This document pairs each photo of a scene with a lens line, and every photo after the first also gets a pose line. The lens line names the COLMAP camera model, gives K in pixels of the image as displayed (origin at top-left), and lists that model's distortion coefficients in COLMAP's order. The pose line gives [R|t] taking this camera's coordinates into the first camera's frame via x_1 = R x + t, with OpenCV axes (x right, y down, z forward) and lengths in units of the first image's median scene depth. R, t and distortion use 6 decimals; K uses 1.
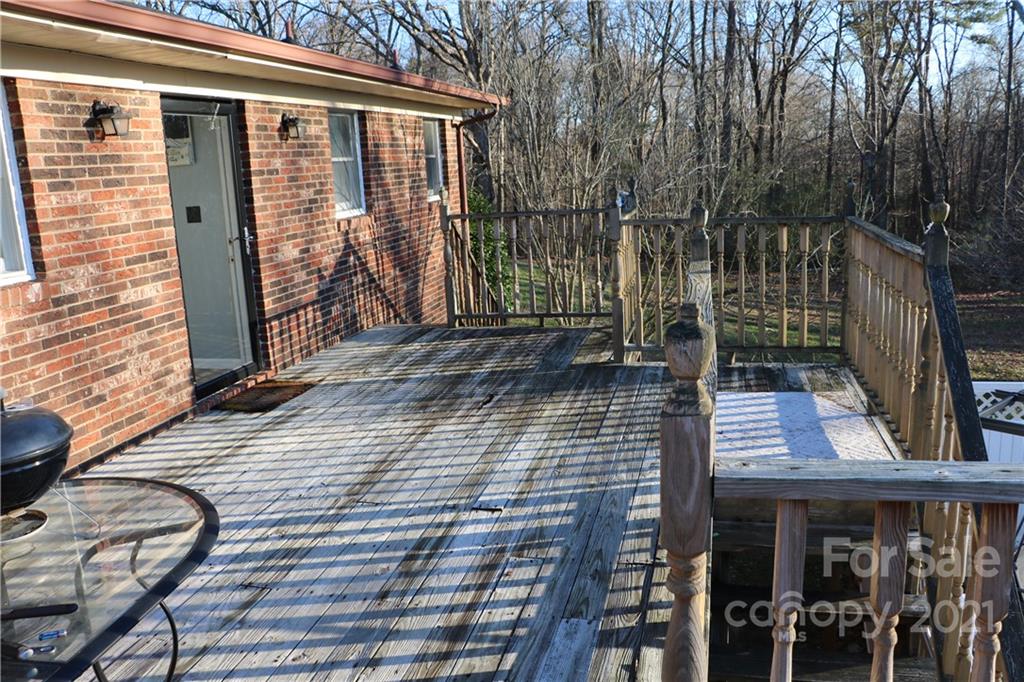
lens RADIAL K [[813.1, 0, 512.0], [0, 813.1, 341.0], [0, 0, 1]] dist [-0.084673, 0.001359]
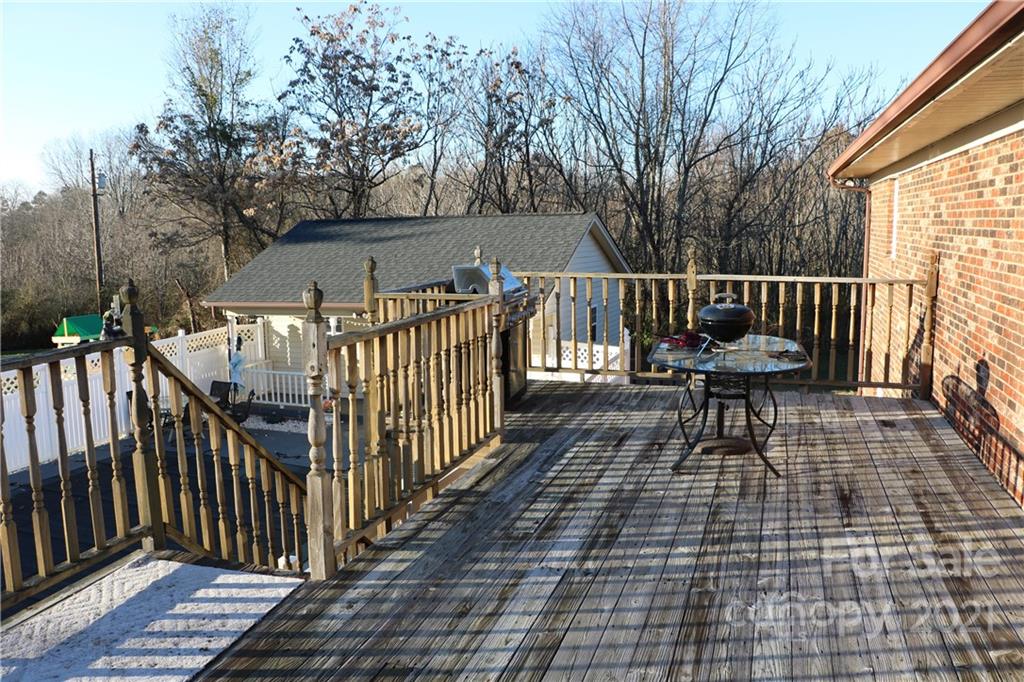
lens RADIAL K [[813.1, 0, 512.0], [0, 813.1, 341.0], [0, 0, 1]] dist [-0.084673, 0.001359]
pose [[-0.995709, 0.046418, 0.080056, -0.078788], [0.072251, 0.930491, 0.359119, -0.439355], [-0.057822, 0.363362, -0.929852, 1.917580]]
